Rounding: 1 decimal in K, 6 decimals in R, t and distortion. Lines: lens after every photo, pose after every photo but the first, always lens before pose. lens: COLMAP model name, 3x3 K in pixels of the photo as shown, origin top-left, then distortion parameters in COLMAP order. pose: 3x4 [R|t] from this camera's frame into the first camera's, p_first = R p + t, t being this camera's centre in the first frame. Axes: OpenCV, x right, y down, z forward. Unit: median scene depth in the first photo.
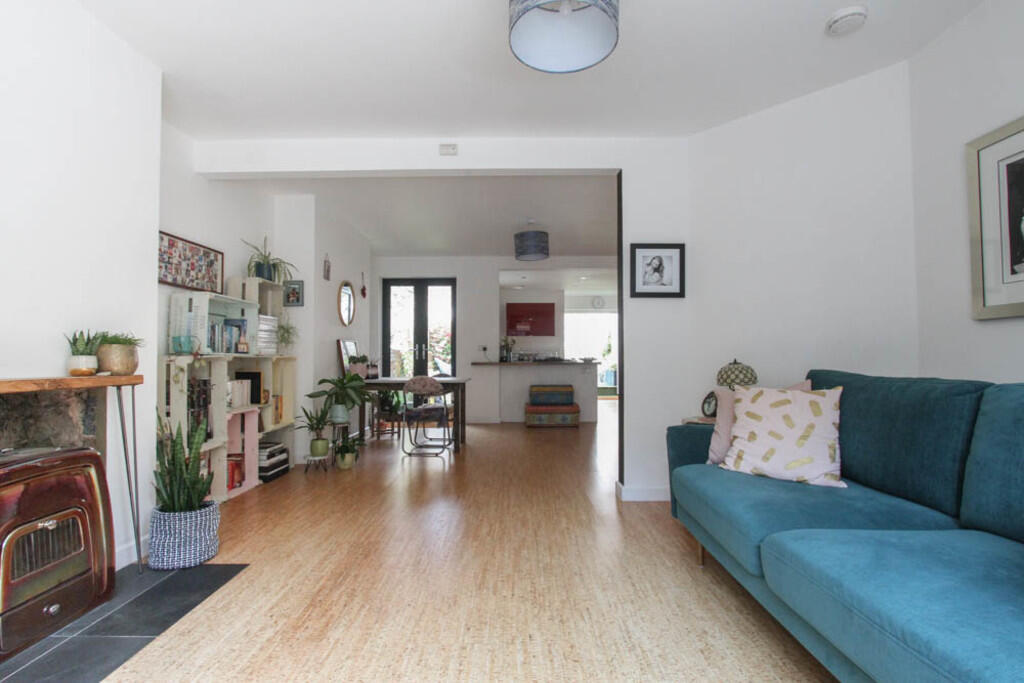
lens RADIAL K [[474.2, 0, 507.9], [0, 474.2, 346.0], [0, 0, 1]] dist [-0.015592, 0.000863]
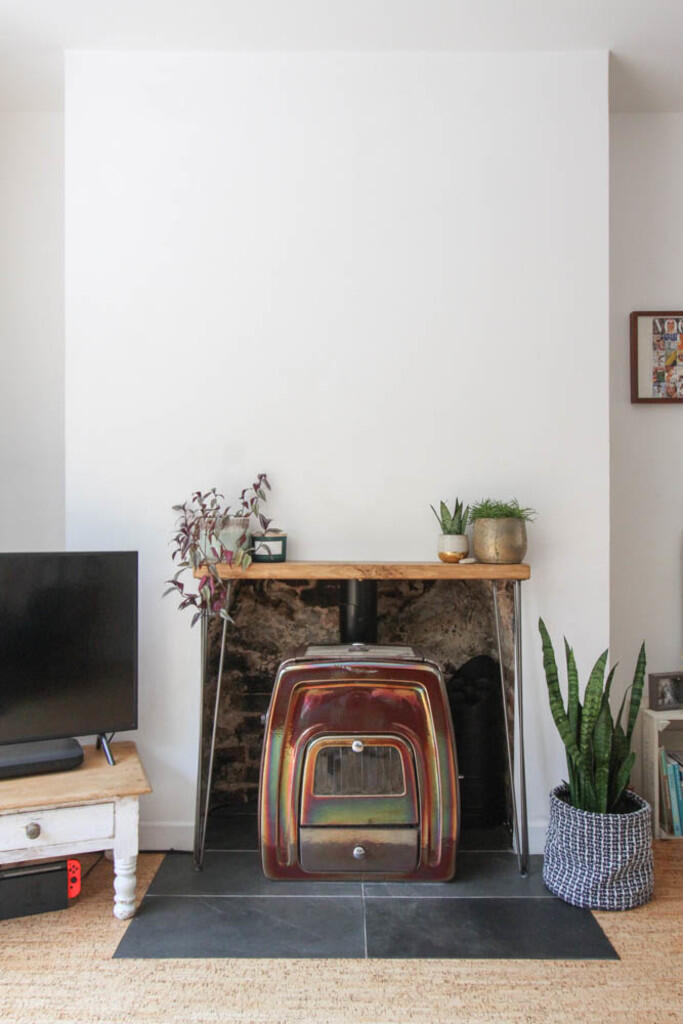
lens RADIAL K [[785.0, 0, 341.5], [0, 785.0, 512.0], [0, 0, 1]] dist [0.006946, 0.004415]
pose [[0.002020, -0.006777, -0.999975, 0.326639], [0.029690, 0.999537, -0.006714, -0.012361], [0.999557, -0.029676, 0.002220, 0.820868]]
